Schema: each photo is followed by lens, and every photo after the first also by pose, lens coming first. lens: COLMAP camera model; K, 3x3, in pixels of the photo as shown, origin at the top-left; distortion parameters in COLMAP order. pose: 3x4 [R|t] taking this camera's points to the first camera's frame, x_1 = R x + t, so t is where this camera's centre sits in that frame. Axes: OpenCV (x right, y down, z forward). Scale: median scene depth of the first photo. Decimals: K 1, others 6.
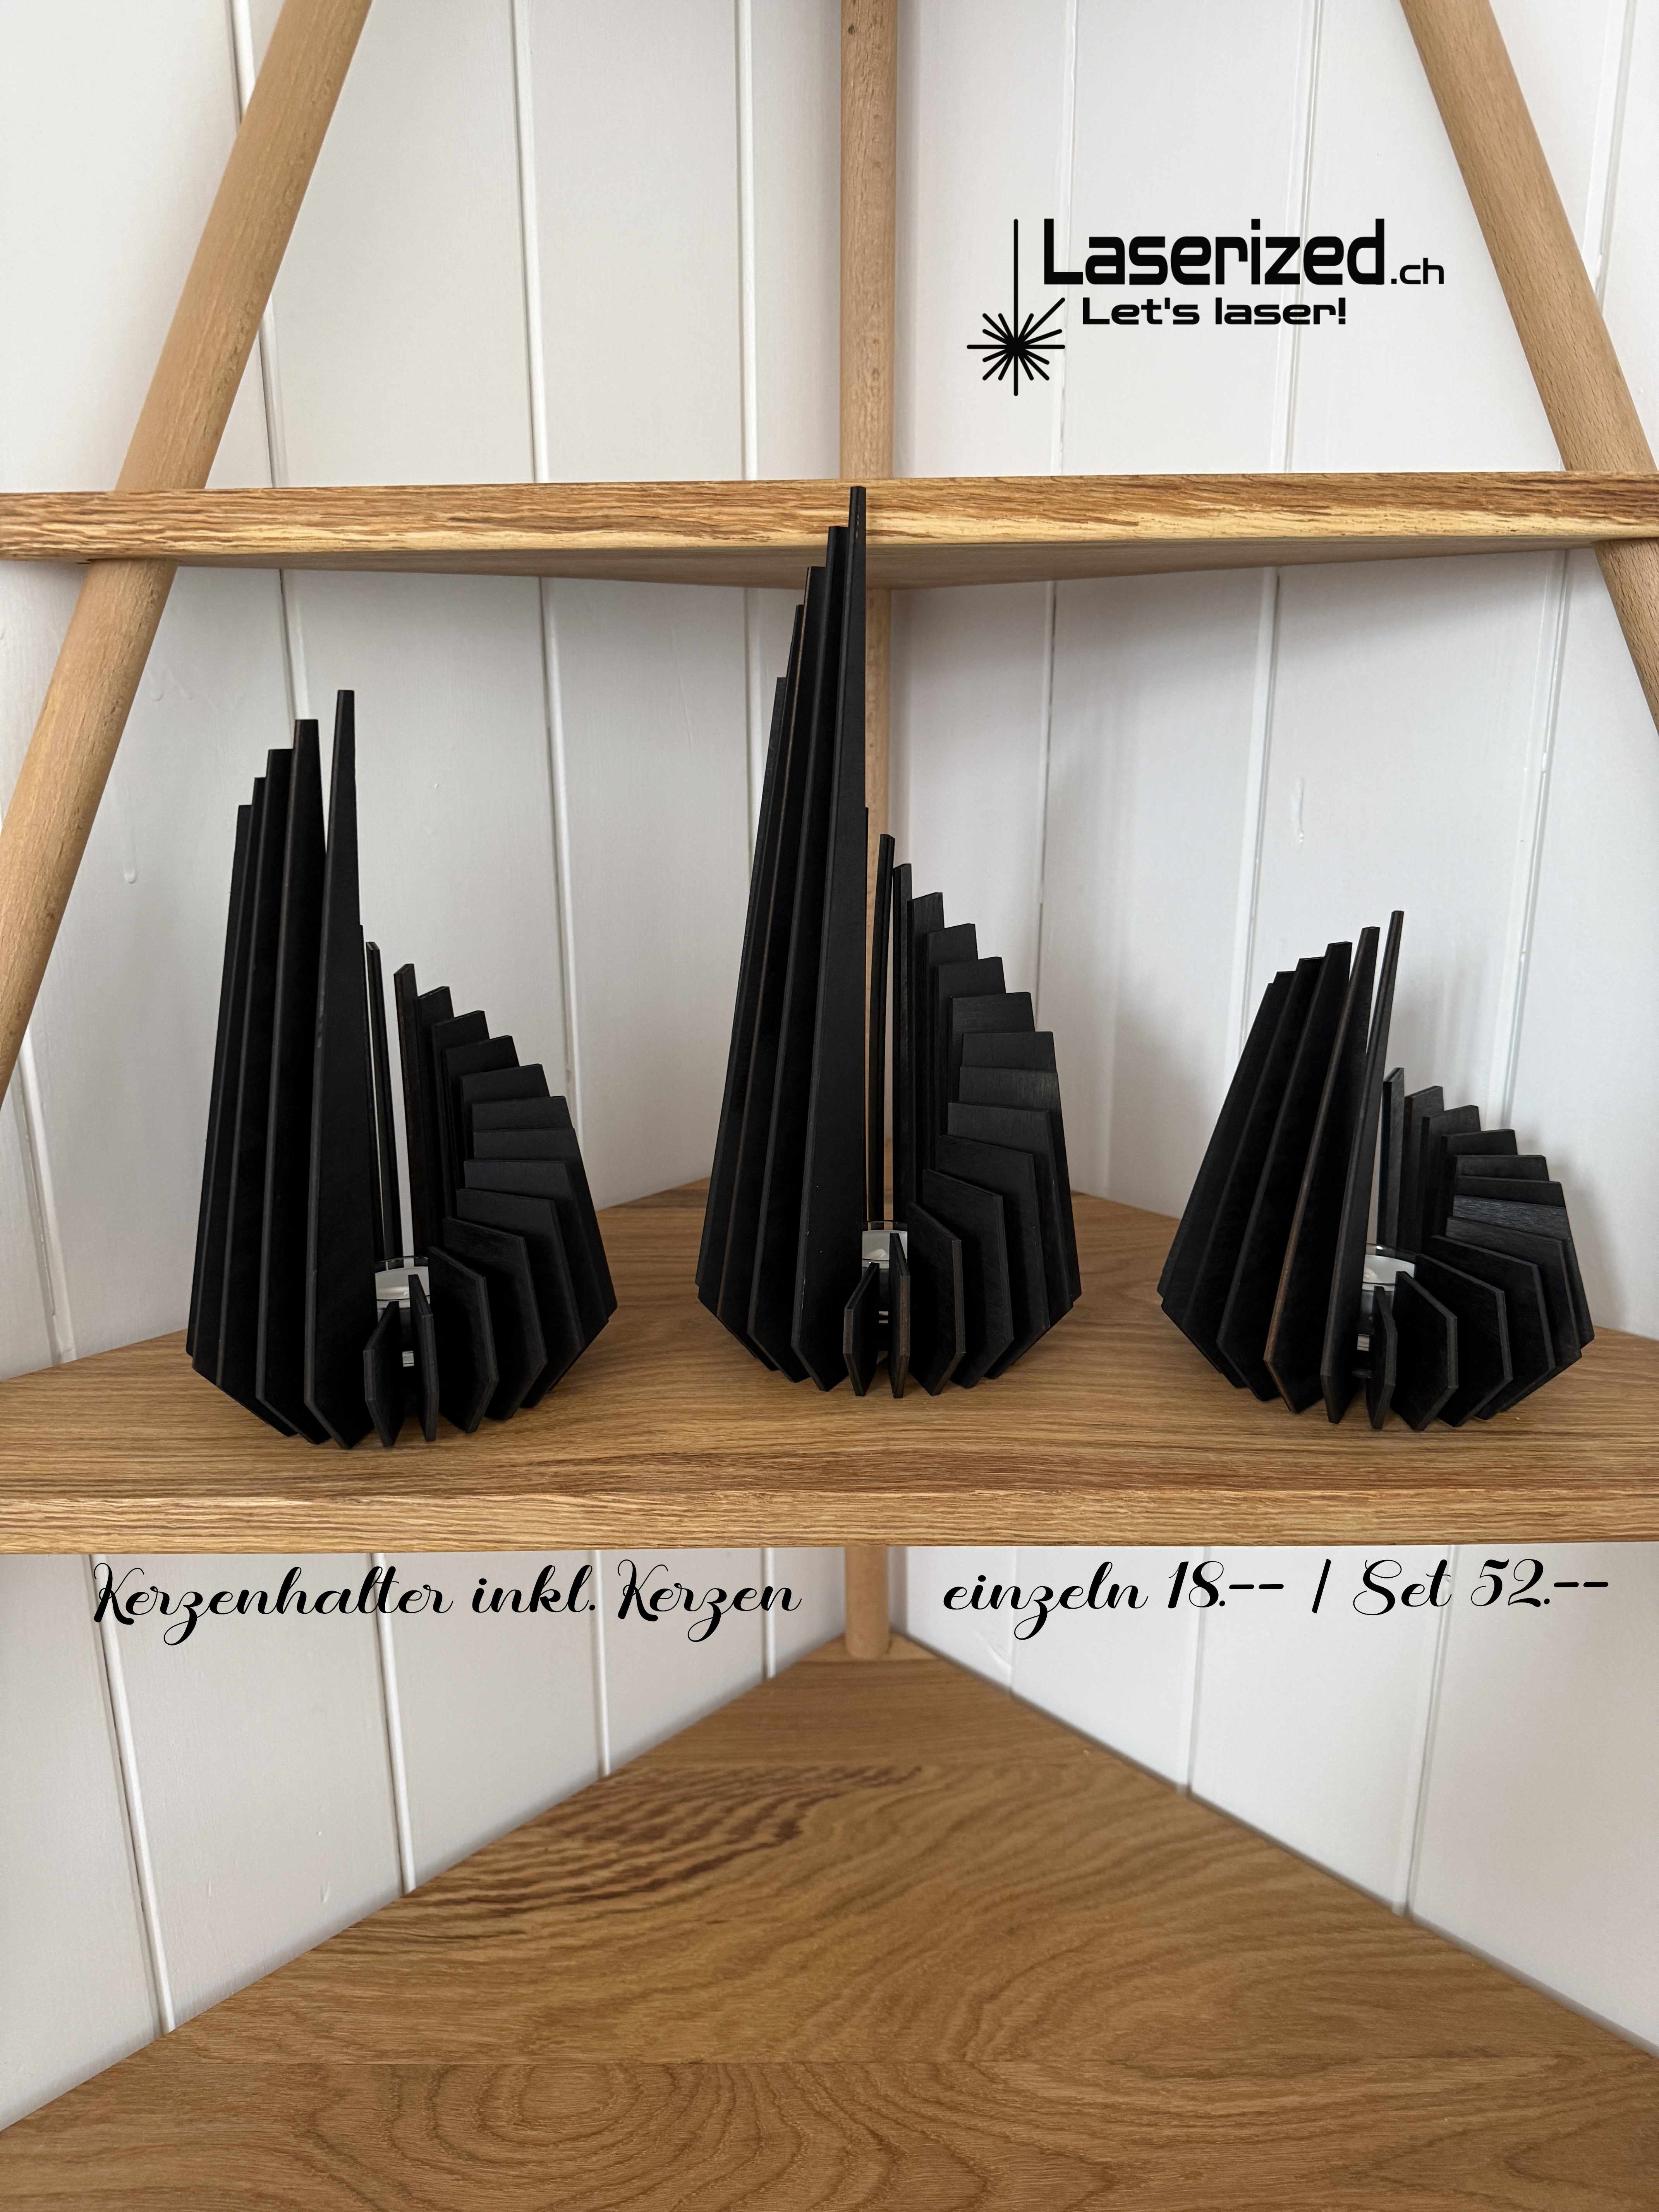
lens RADIAL K [[1576.9, 0, 825.4], [0, 1576.9, 1115.4], [0, 0, 1]] dist [0.003849, -0.018291]
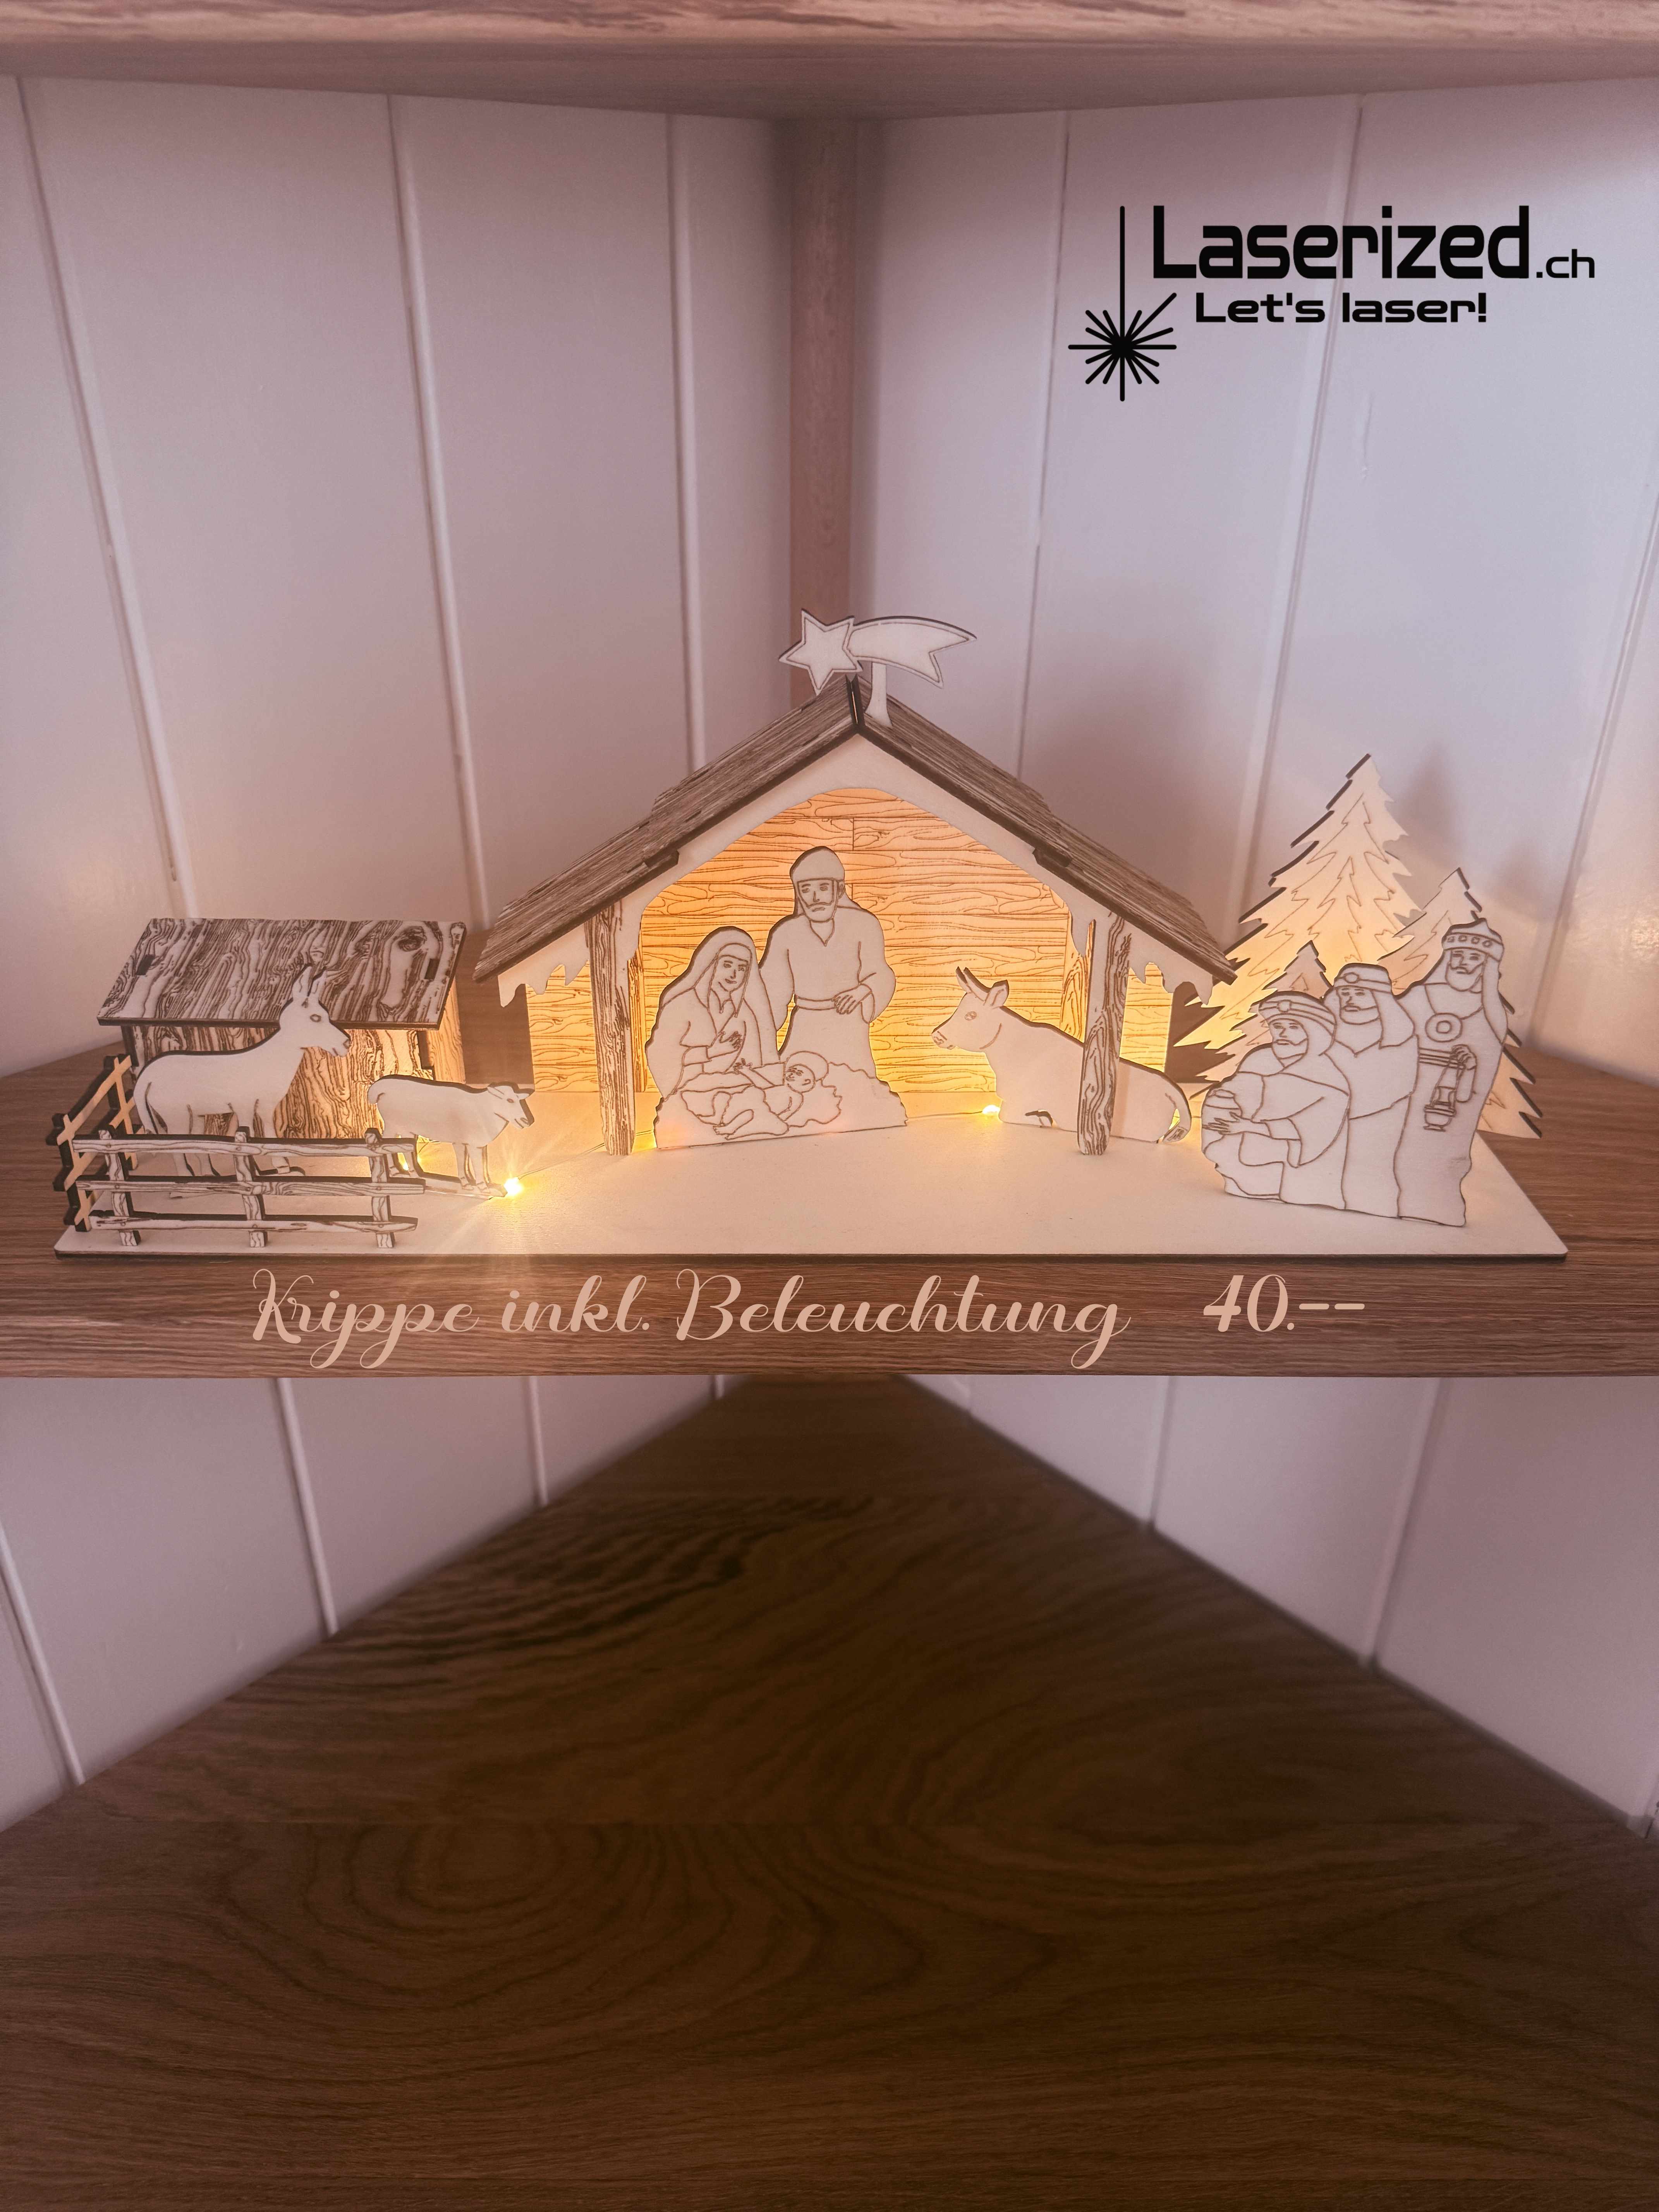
lens RADIAL K [[1576.9, 0, 825.2], [0, 1576.9, 1103.6], [0, 0, 1]] dist [0.003849, -0.018291]
pose [[0.999919, 0.008078, 0.009869, 0.026433], [-0.010080, 0.974651, 0.223505, -0.042205], [-0.007814, -0.223586, 0.974653, 0.161060]]
